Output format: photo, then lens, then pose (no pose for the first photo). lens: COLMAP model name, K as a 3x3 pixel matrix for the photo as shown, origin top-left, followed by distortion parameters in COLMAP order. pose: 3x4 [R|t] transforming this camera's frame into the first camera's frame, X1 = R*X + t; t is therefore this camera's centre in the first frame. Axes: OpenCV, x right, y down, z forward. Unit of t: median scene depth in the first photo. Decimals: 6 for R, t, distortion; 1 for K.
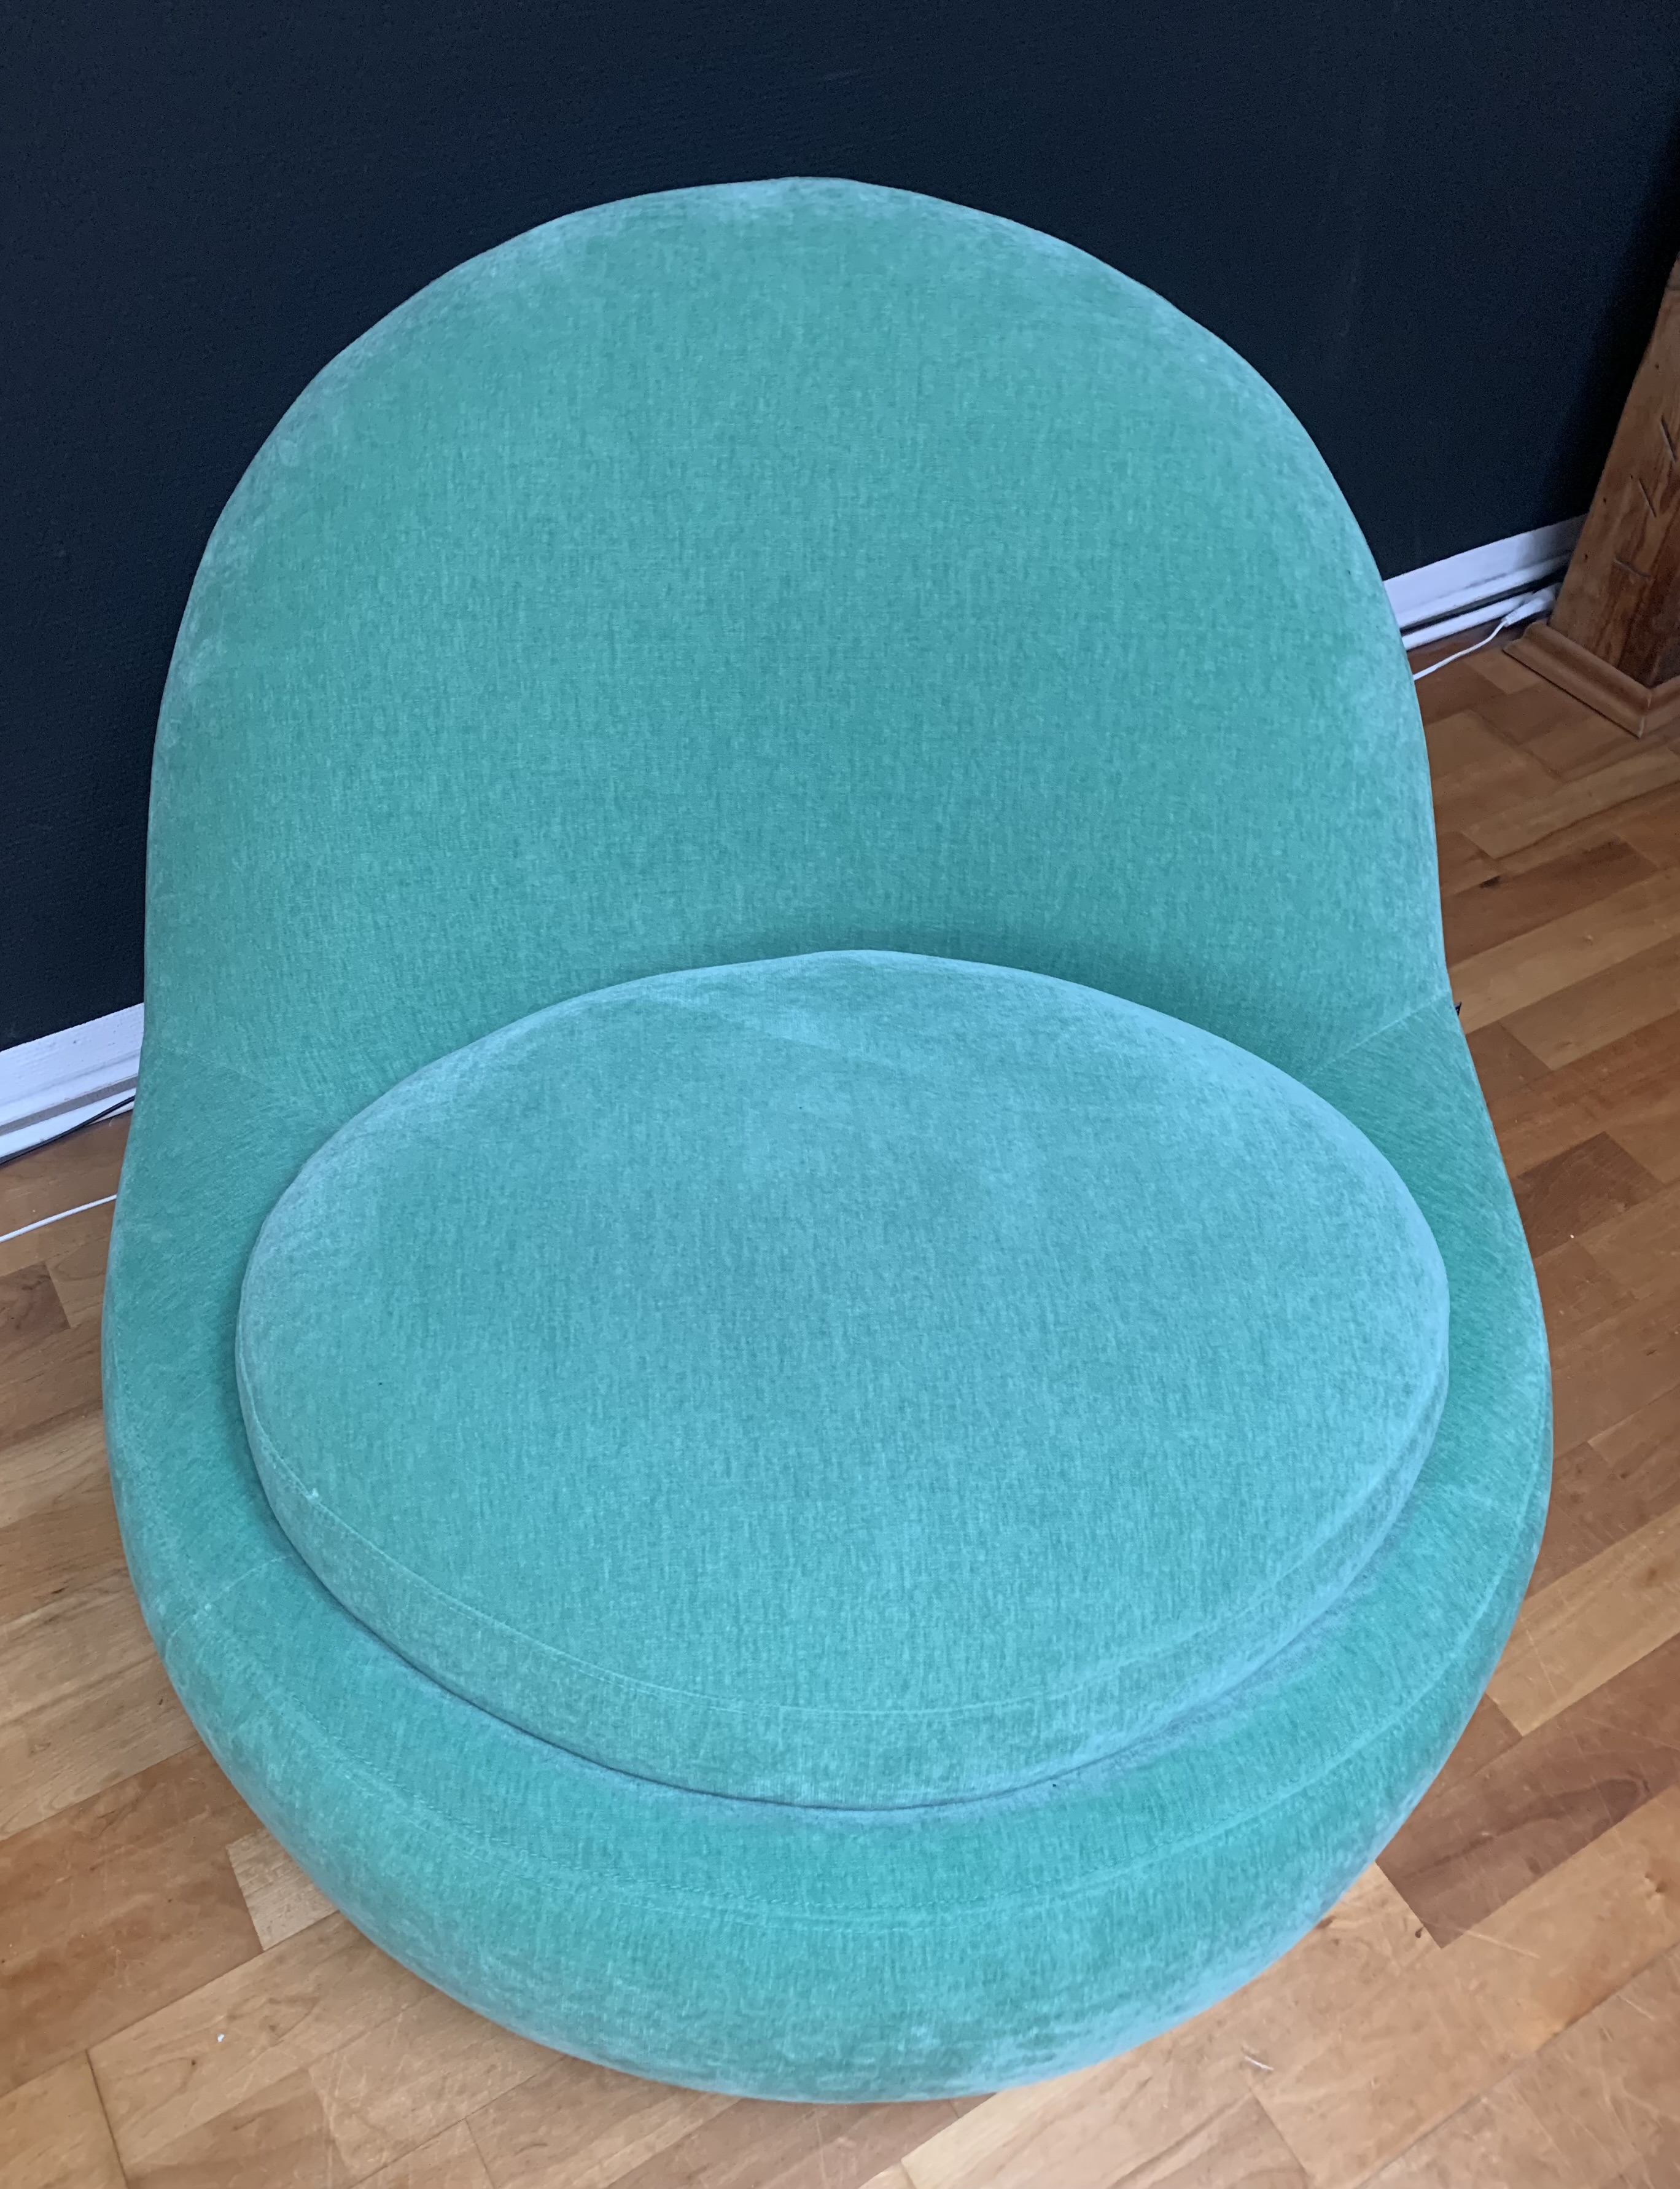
lens RADIAL K [[1723.7, 0, 834.2], [0, 1723.7, 1120.4], [0, 0, 1]] dist [0.069304, -0.059750]
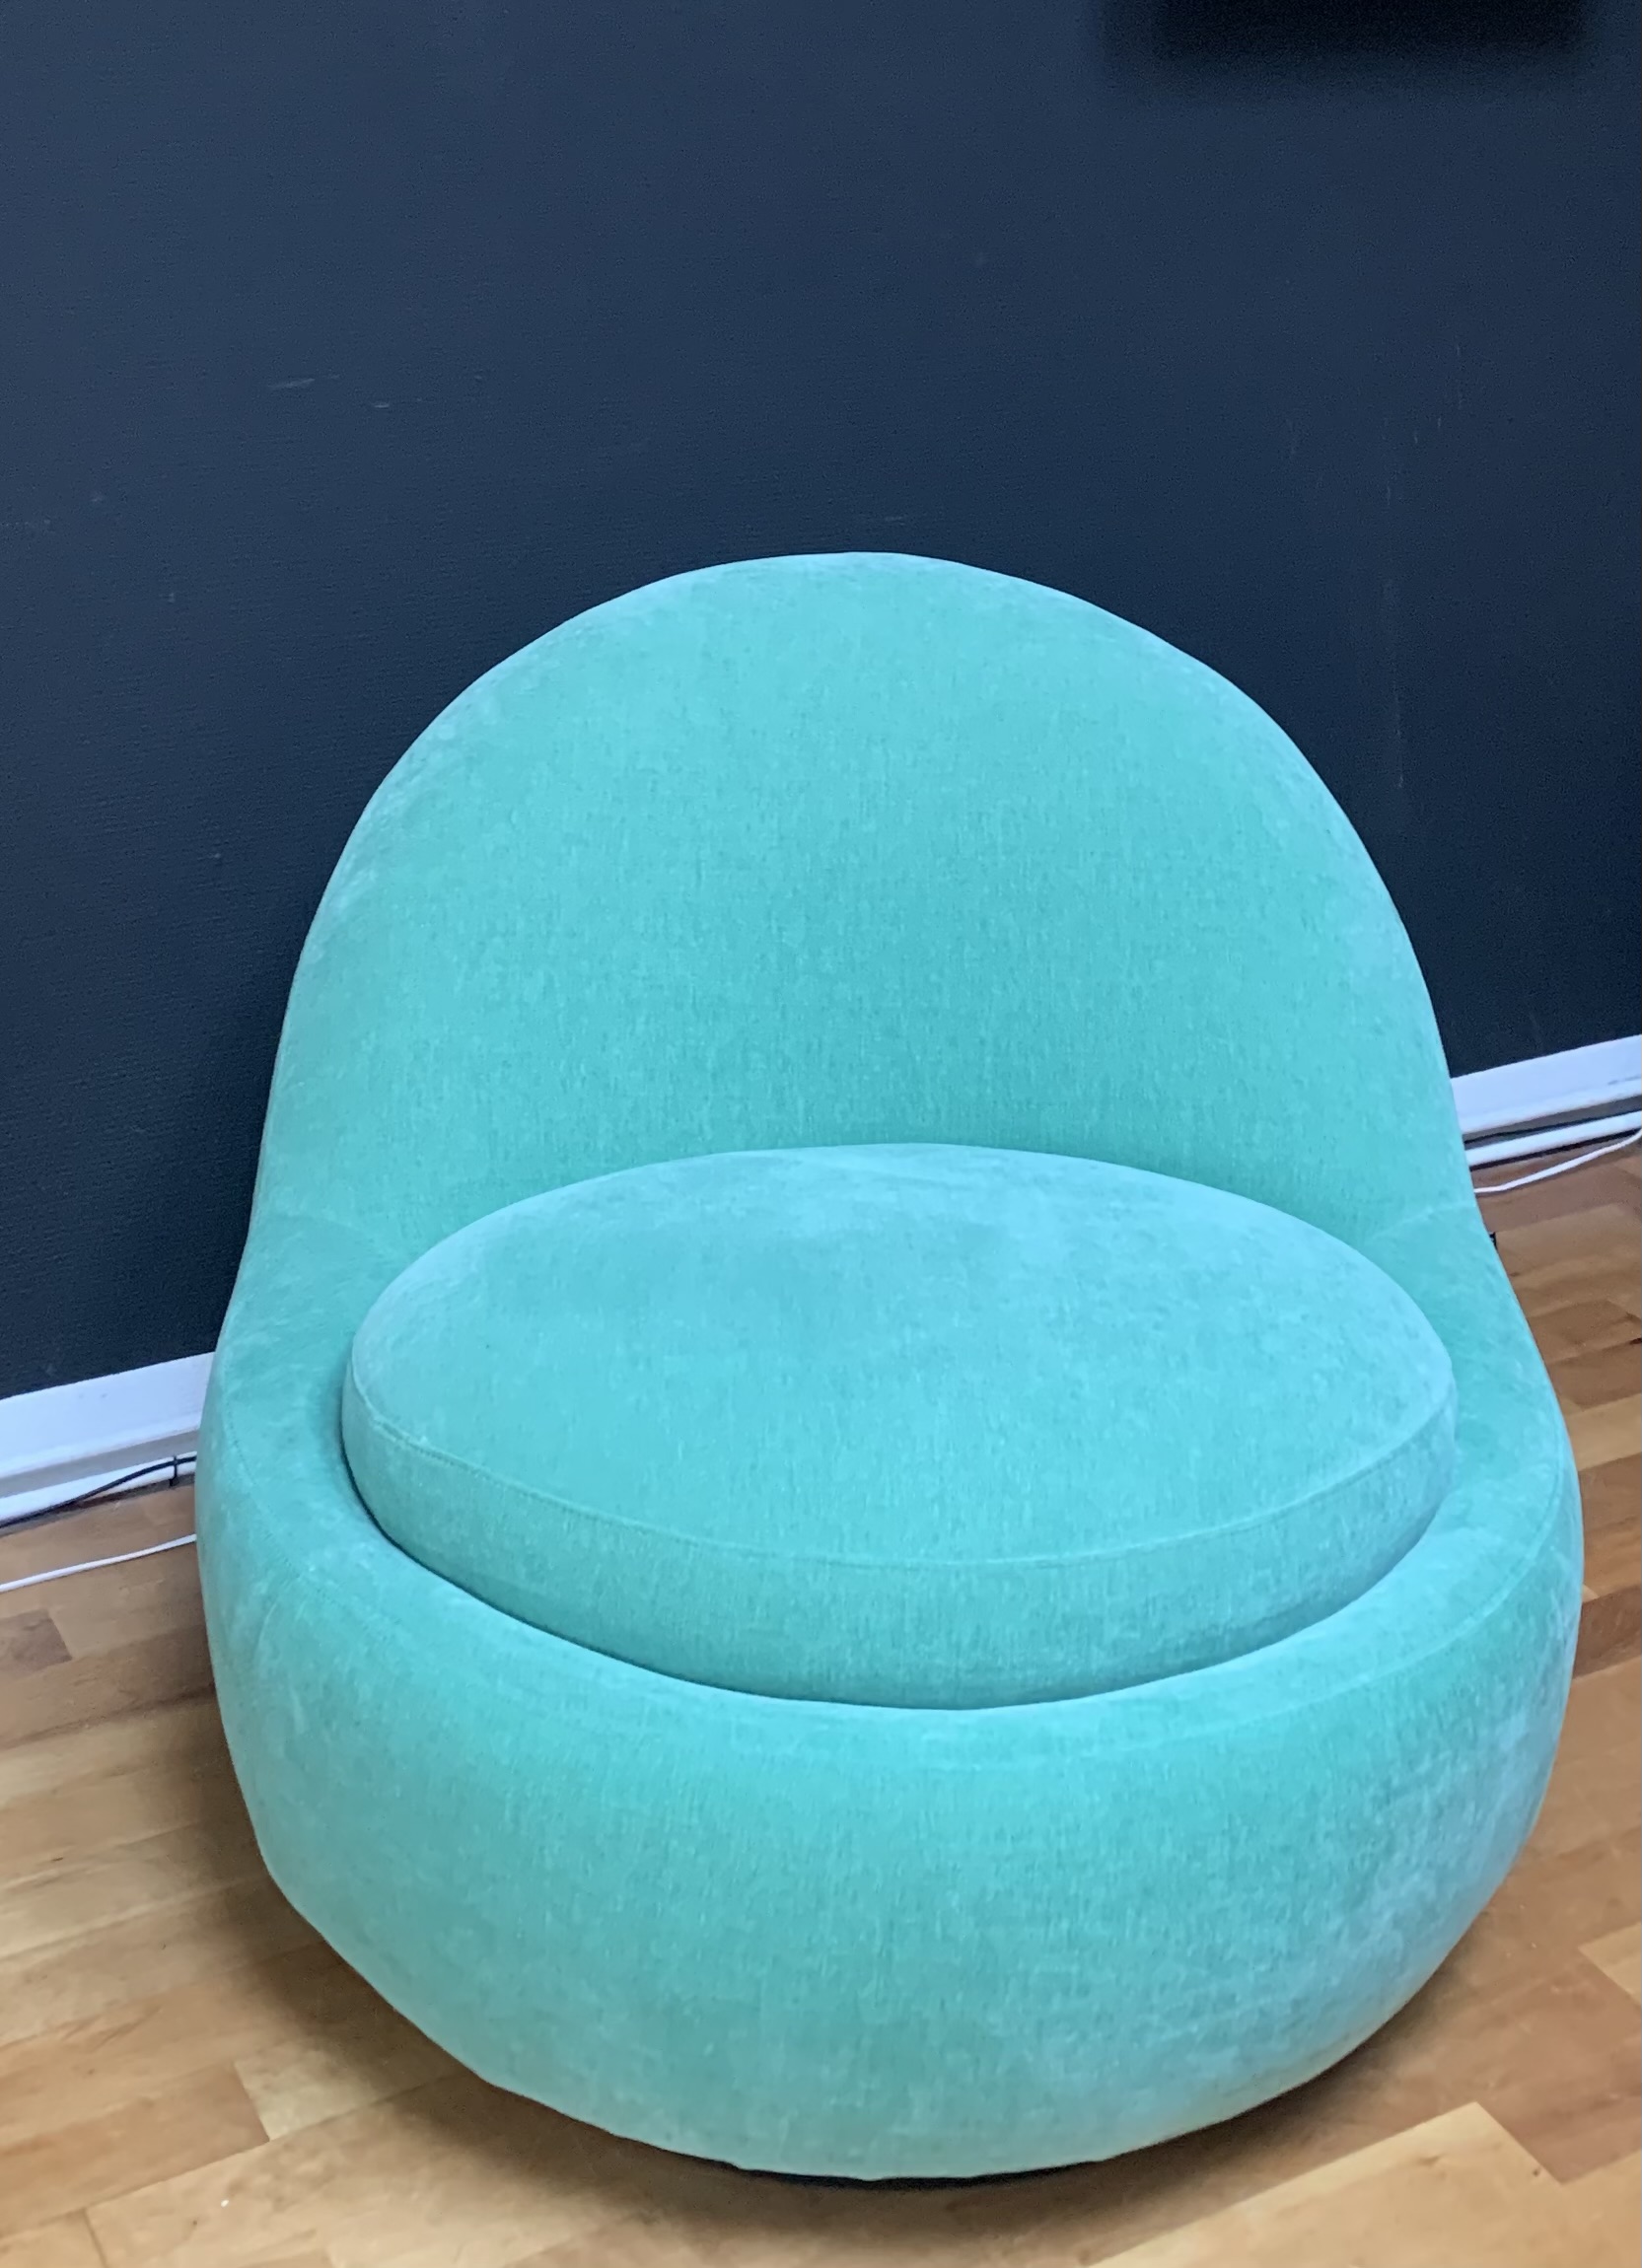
lens RADIAL K [[2850.0, 0, 837.5], [0, 2850.0, 1126.4], [0, 0, 1]] dist [0.055805, 0.000000]
pose [[0.999290, -0.005385, -0.037300, 0.038039], [-0.011785, 0.895446, -0.445014, 0.734260], [0.035797, 0.445137, 0.894747, -0.650680]]
